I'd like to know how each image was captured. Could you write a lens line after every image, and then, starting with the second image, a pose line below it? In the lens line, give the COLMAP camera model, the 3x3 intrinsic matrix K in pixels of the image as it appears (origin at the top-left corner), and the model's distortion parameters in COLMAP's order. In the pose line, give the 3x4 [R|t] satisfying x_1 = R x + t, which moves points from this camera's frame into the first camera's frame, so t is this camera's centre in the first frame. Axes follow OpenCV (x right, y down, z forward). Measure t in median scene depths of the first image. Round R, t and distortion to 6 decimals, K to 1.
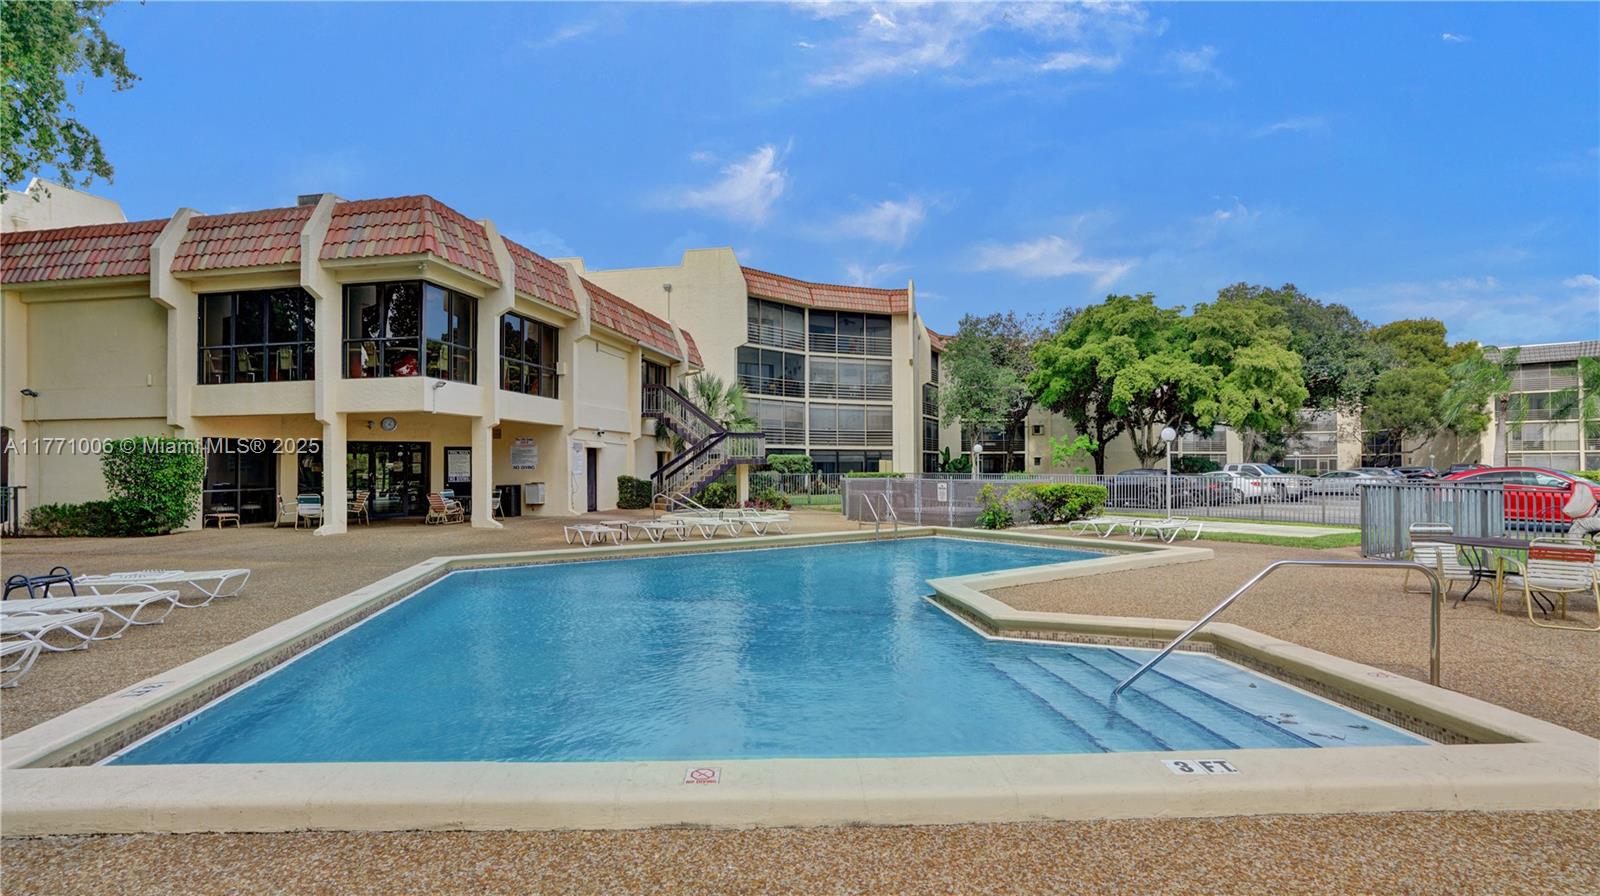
lens RADIAL K [[771.2, 0, 805.7], [0, 771.2, 451.7], [0, 0, 1]] dist [-0.004651, 0.001266]
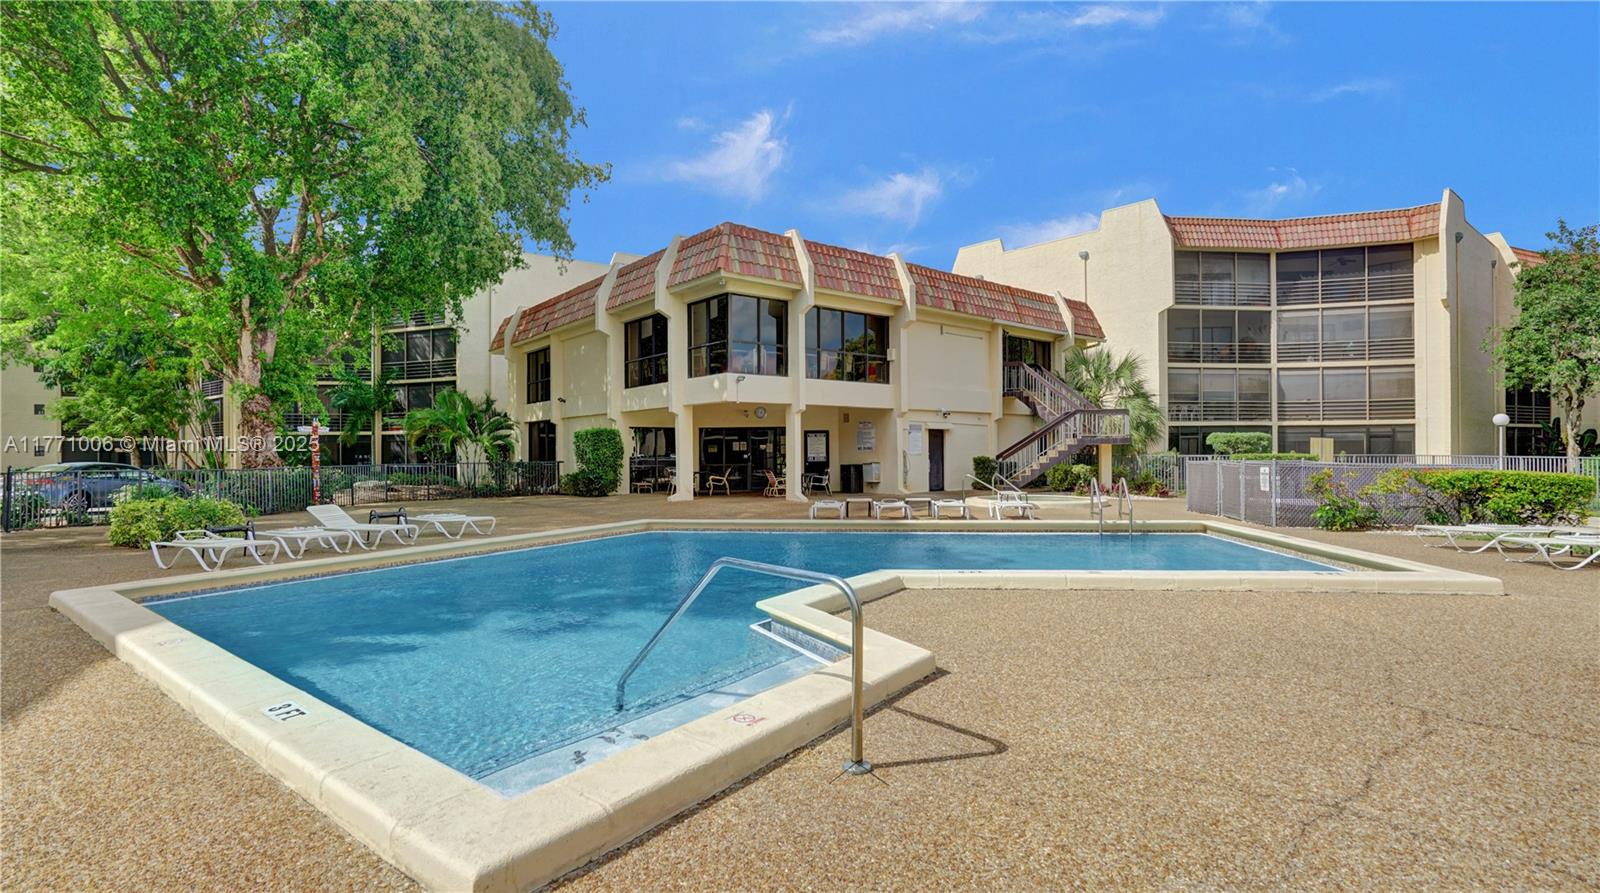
lens RADIAL K [[771.2, 0, 787.7], [0, 771.2, 454.4], [0, 0, 1]] dist [-0.004651, 0.001266]
pose [[0.773988, 0.001910, -0.633198, 0.128833], [0.014947, 0.999662, 0.021286, 0.002122], [0.633024, -0.025940, 0.773697, 0.044663]]
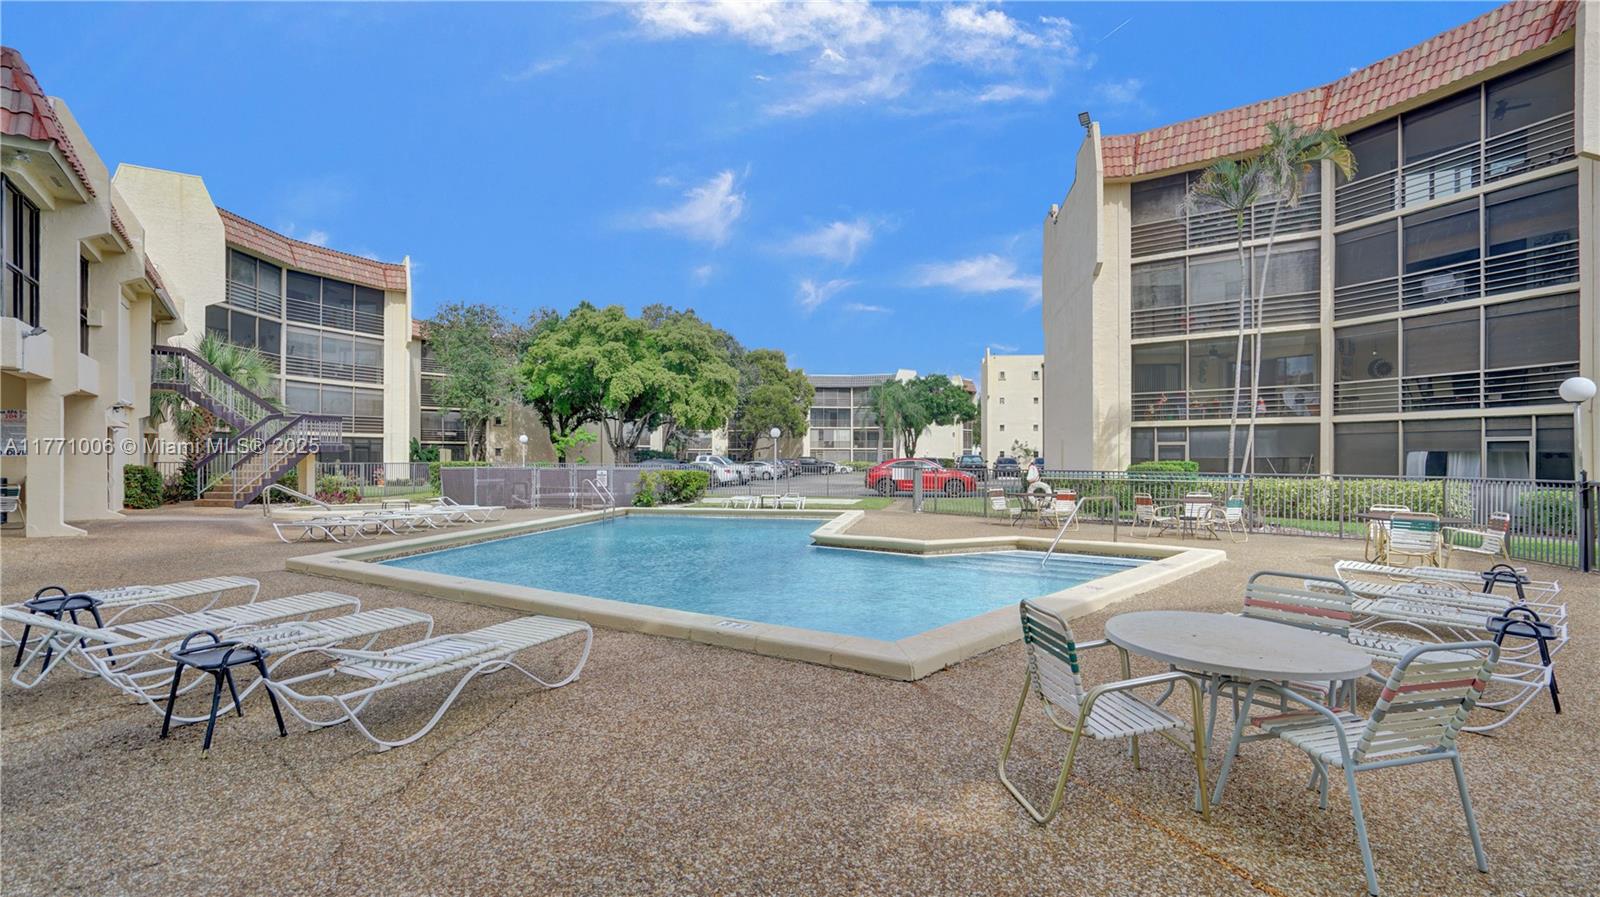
lens RADIAL K [[771.2, 0, 804.8], [0, 771.2, 457.5], [0, 0, 1]] dist [-0.004651, 0.001266]
pose [[0.710047, 0.005121, 0.704135, -0.199710], [-0.018213, 0.999773, 0.011095, 0.001908], [-0.703918, -0.020703, 0.709979, -0.003685]]
